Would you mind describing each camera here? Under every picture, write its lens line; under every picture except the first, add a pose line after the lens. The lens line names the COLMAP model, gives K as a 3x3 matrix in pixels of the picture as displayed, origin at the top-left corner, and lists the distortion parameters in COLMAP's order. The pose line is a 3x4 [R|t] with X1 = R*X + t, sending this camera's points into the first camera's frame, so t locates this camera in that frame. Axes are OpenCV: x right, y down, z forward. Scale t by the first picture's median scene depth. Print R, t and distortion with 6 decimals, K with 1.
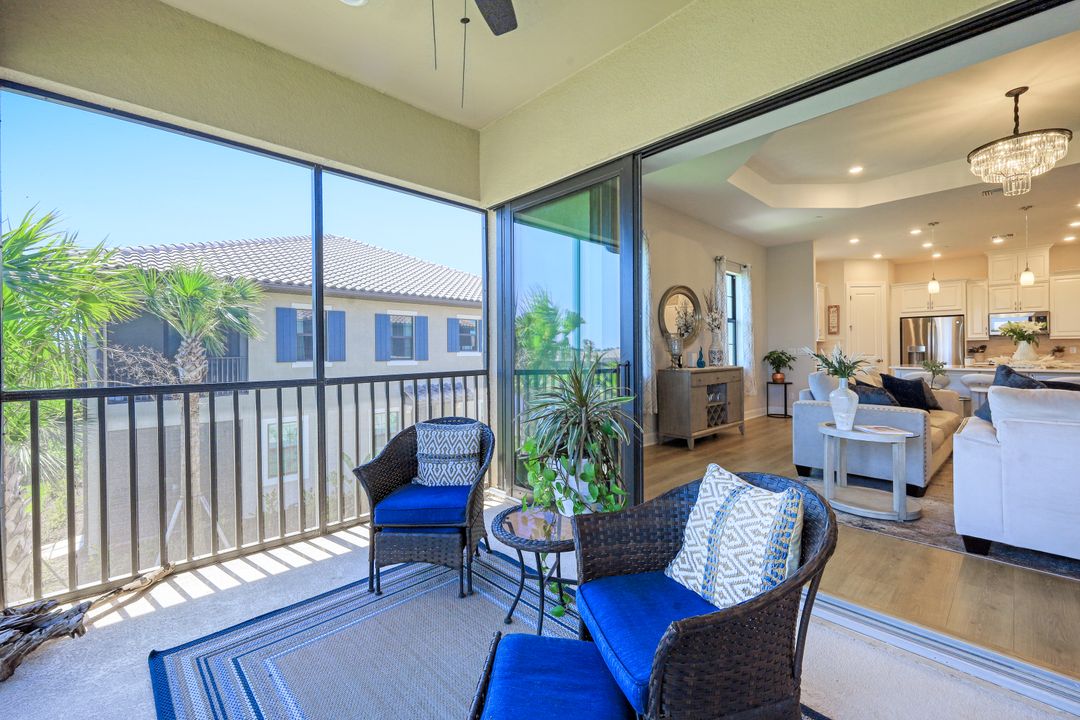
lens RADIAL K [[444.8, 0, 543.4], [0, 444.8, 353.4], [0, 0, 1]] dist [0.001548, 0.000038]
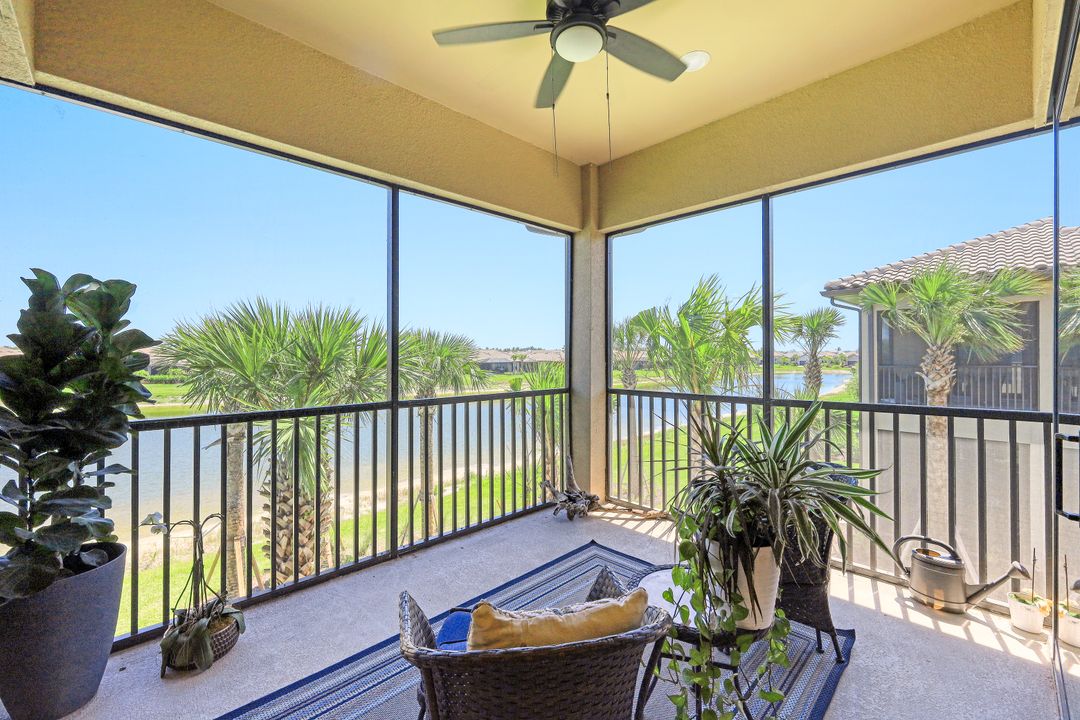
lens RADIAL K [[444.8, 0, 525.3], [0, 444.8, 347.1], [0, 0, 1]] dist [0.001548, 0.000038]
pose [[-0.028305, -0.011189, -0.999537, 0.219401], [0.001856, 0.999935, -0.011246, -0.025309], [0.999598, -0.002173, -0.028282, 0.169255]]
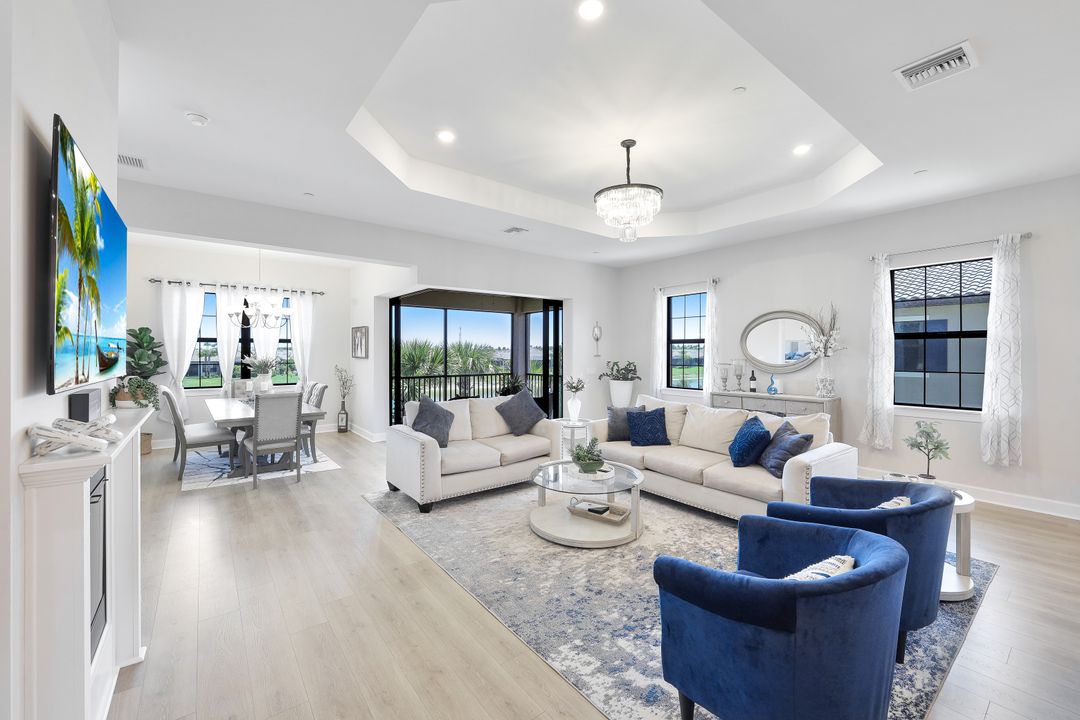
lens RADIAL K [[444.8, 0, 543.1], [0, 444.8, 354.6], [0, 0, 1]] dist [0.001548, 0.000038]
pose [[-0.096537, 0.010920, -0.995270, 0.976625], [0.001281, 0.999940, 0.010847, -0.050373], [0.995329, -0.000228, -0.096545, 0.412282]]
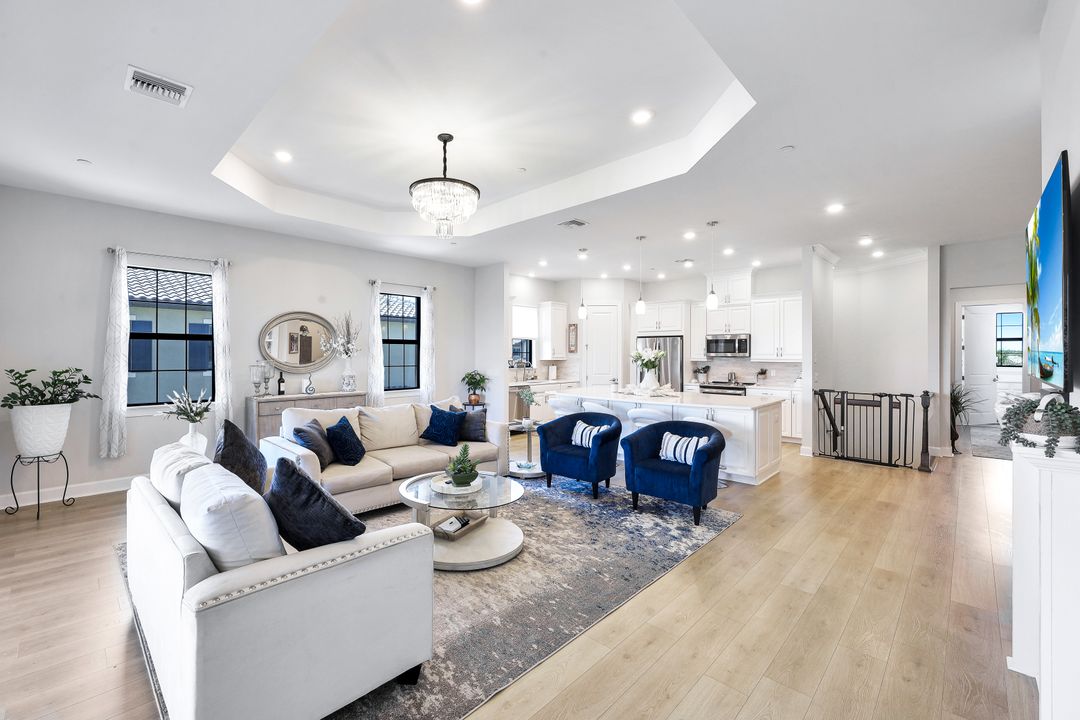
lens RADIAL K [[444.8, 0, 494.7], [0, 444.8, 349.4], [0, 0, 1]] dist [0.001548, 0.000038]
pose [[0.999974, 0.006861, 0.002201, 0.548130], [-0.006850, 0.999963, -0.005126, -0.050420], [-0.002237, 0.005111, 0.999984, -0.006334]]
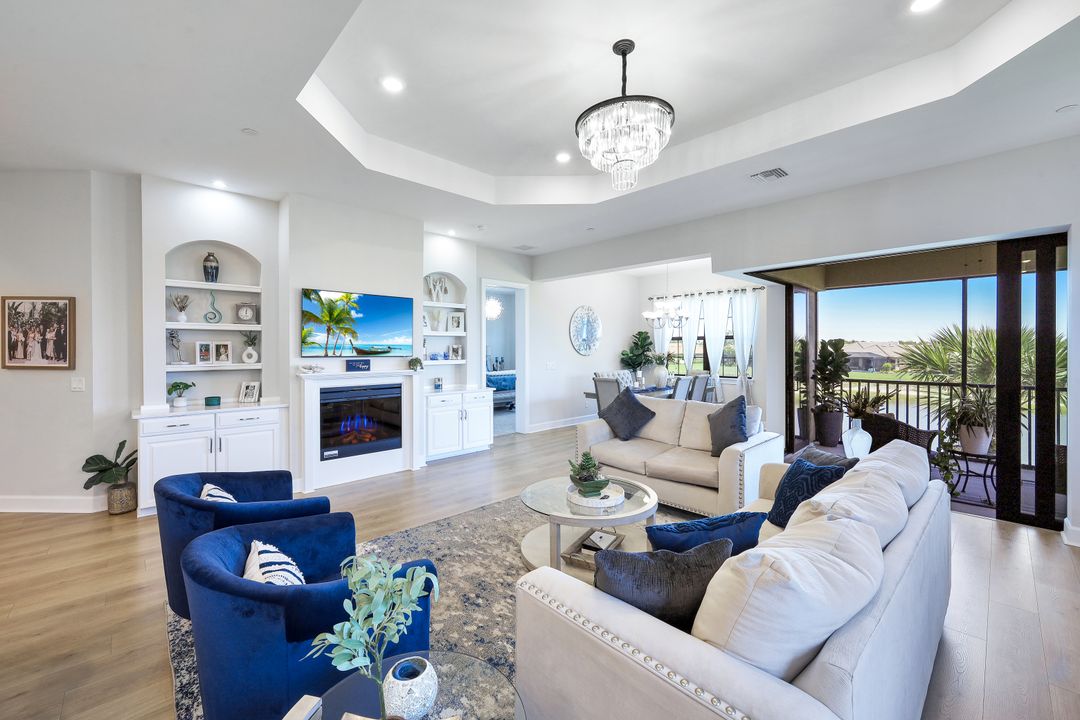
lens RADIAL K [[444.8, 0, 524.2], [0, 444.8, 350.1], [0, 0, 1]] dist [0.001548, 0.000038]
pose [[-0.999172, 0.006486, 0.040160, 0.558347], [0.006708, 0.999963, 0.005401, -0.048107], [-0.040123, 0.005666, -0.999179, 0.792059]]
